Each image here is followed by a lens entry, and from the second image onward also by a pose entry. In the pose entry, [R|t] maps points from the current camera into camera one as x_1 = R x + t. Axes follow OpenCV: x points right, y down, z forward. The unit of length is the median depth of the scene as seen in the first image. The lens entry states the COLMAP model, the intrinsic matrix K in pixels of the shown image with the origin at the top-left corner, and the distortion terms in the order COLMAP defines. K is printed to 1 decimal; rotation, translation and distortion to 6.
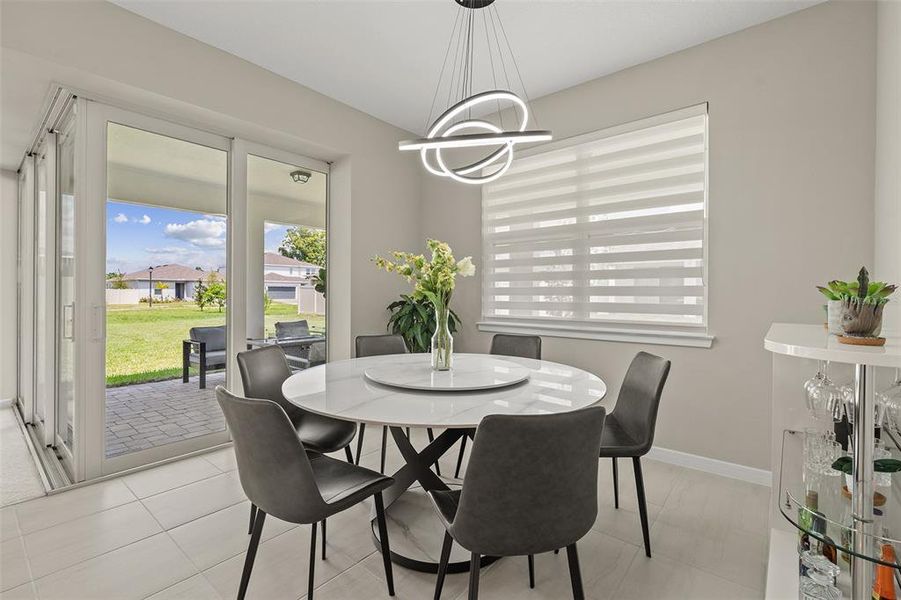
lens RADIAL K [[410.0, 0, 452.0], [0, 410.0, 297.1], [0, 0, 1]] dist [-0.002765, 0.000549]
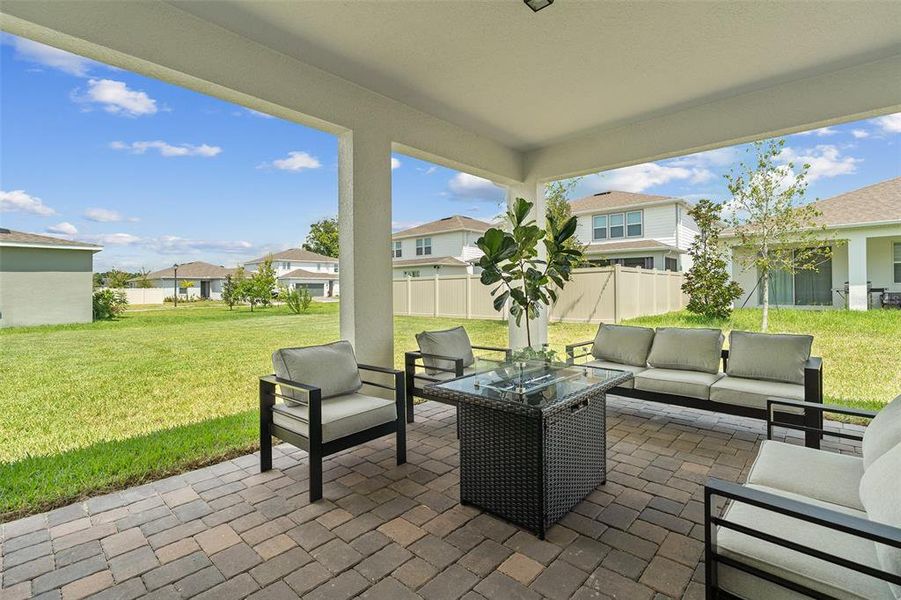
lens RADIAL K [[410.0, 0, 450.5], [0, 410.0, 289.1], [0, 0, 1]] dist [-0.002765, 0.000549]
pose [[0.999031, -0.014939, -0.041408, -0.424721], [0.014537, 0.999844, -0.009998, 0.014653], [0.041551, 0.009387, 0.999092, 0.552699]]
